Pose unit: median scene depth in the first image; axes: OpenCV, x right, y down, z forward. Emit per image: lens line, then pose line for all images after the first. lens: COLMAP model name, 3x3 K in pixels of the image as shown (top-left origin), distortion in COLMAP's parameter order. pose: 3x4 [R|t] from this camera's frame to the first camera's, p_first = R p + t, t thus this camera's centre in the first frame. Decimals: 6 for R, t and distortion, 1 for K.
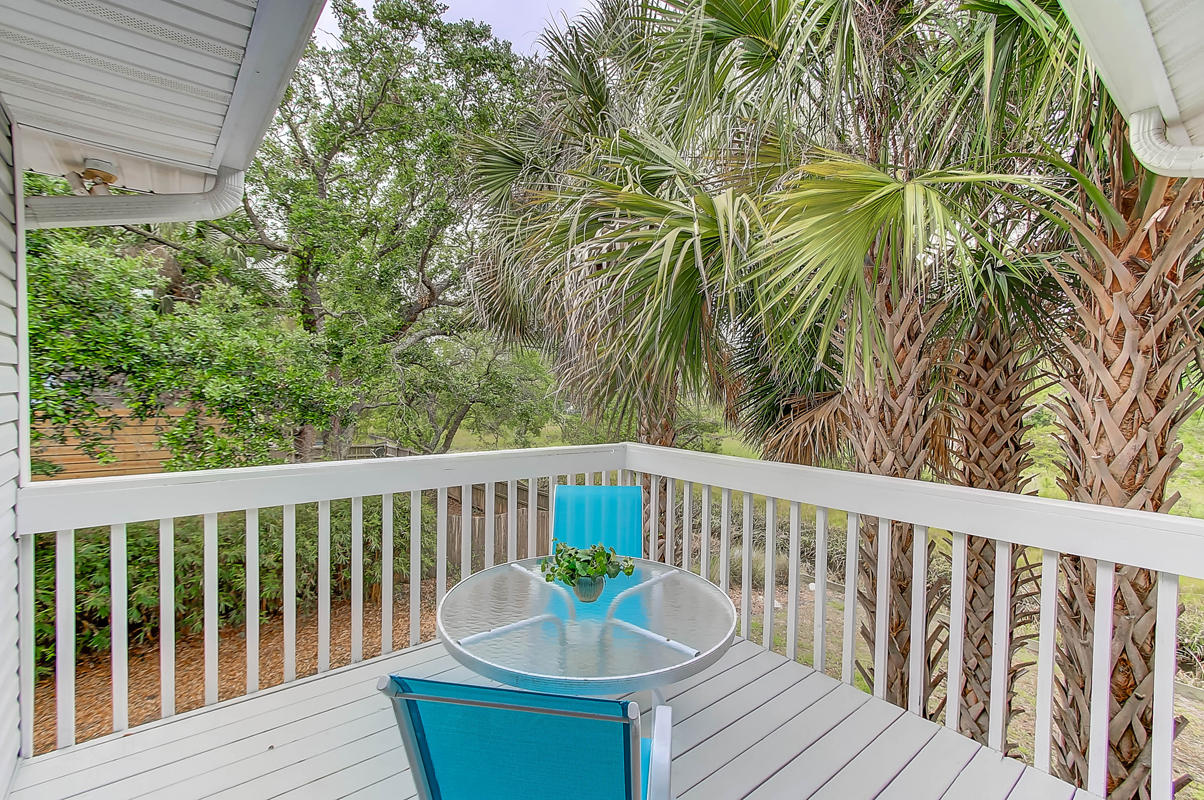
lens RADIAL K [[543.3, 0, 603.6], [0, 543.3, 400.5], [0, 0, 1]] dist [-0.000318, 0.005141]
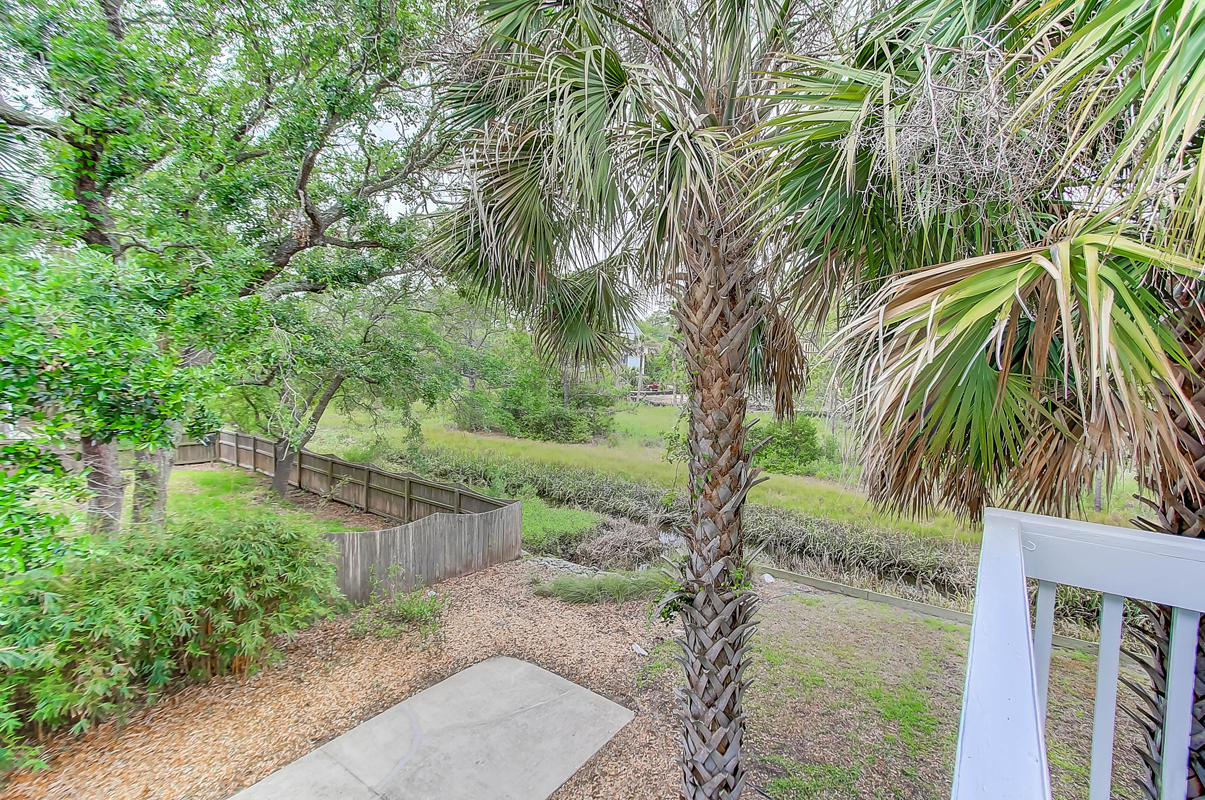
lens RADIAL K [[543.7, 0, 604.4], [0, 543.7, 404.7], [0, 0, 1]] dist [-0.000318, 0.005141]
pose [[0.968651, -0.014830, 0.247984, -0.148515], [-0.000363, 0.998131, 0.061108, -0.014116], [-0.248426, -0.059283, 0.966835, 0.252953]]
